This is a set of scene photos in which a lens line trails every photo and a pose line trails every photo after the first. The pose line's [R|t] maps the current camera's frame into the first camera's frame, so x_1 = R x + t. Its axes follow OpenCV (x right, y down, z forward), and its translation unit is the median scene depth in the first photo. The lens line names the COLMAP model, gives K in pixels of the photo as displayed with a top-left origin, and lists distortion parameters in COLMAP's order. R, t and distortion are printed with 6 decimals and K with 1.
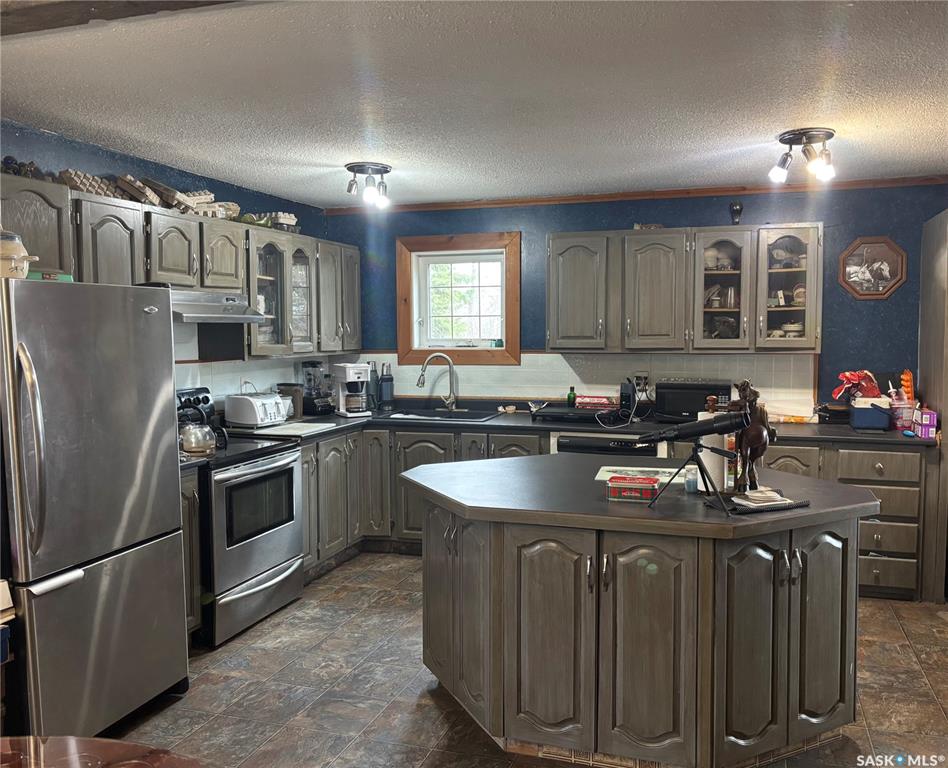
lens RADIAL K [[793.3, 0, 473.6], [0, 793.3, 382.1], [0, 0, 1]] dist [0.013735, 0.005317]
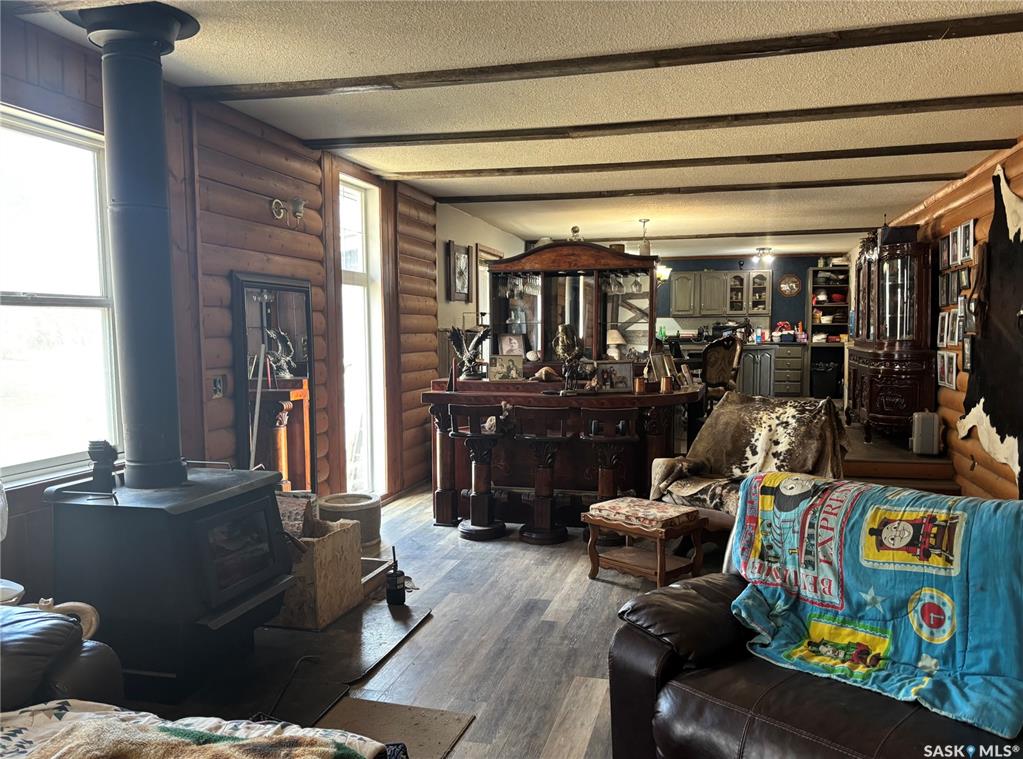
lens RADIAL K [[781.2, 0, 513.9], [0, 781.2, 381.3], [0, 0, 1]] dist [0.037554, -0.008406]
pose [[0.998120, -0.006883, 0.060900, -0.634315], [0.006433, 0.999951, 0.007574, 0.165962], [-0.060949, -0.007168, 0.998115, -1.693089]]
